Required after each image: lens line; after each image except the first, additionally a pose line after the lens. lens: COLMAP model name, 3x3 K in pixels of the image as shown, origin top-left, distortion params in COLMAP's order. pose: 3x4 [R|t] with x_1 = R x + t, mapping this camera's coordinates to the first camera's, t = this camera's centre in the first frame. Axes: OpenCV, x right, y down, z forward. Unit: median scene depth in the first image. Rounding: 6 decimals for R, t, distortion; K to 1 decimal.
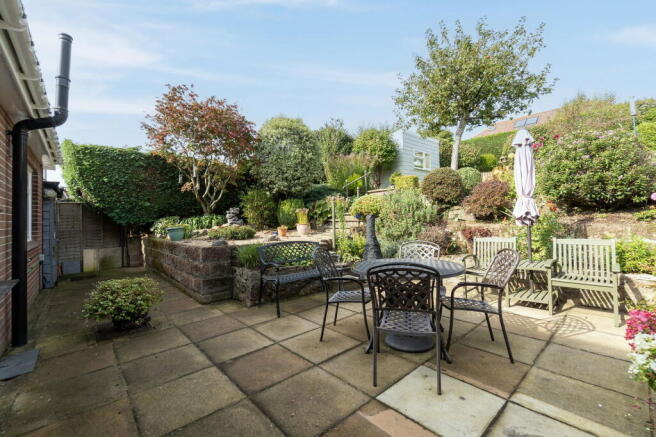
lens RADIAL K [[279.8, 0, 325.5], [0, 279.8, 217.5], [0, 0, 1]] dist [-0.026246, 0.000225]
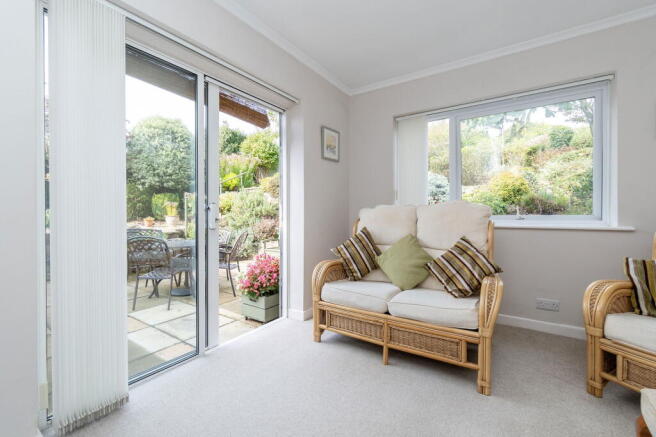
lens RADIAL K [[279.8, 0, 331.7], [0, 279.8, 214.5], [0, 0, 1]] dist [-0.026246, 0.000225]
pose [[0.961211, 0.017210, 0.275276, 0.218327], [-0.019792, 0.999782, 0.006605, -0.002469], [-0.275103, -0.011797, 0.961343, -0.234555]]
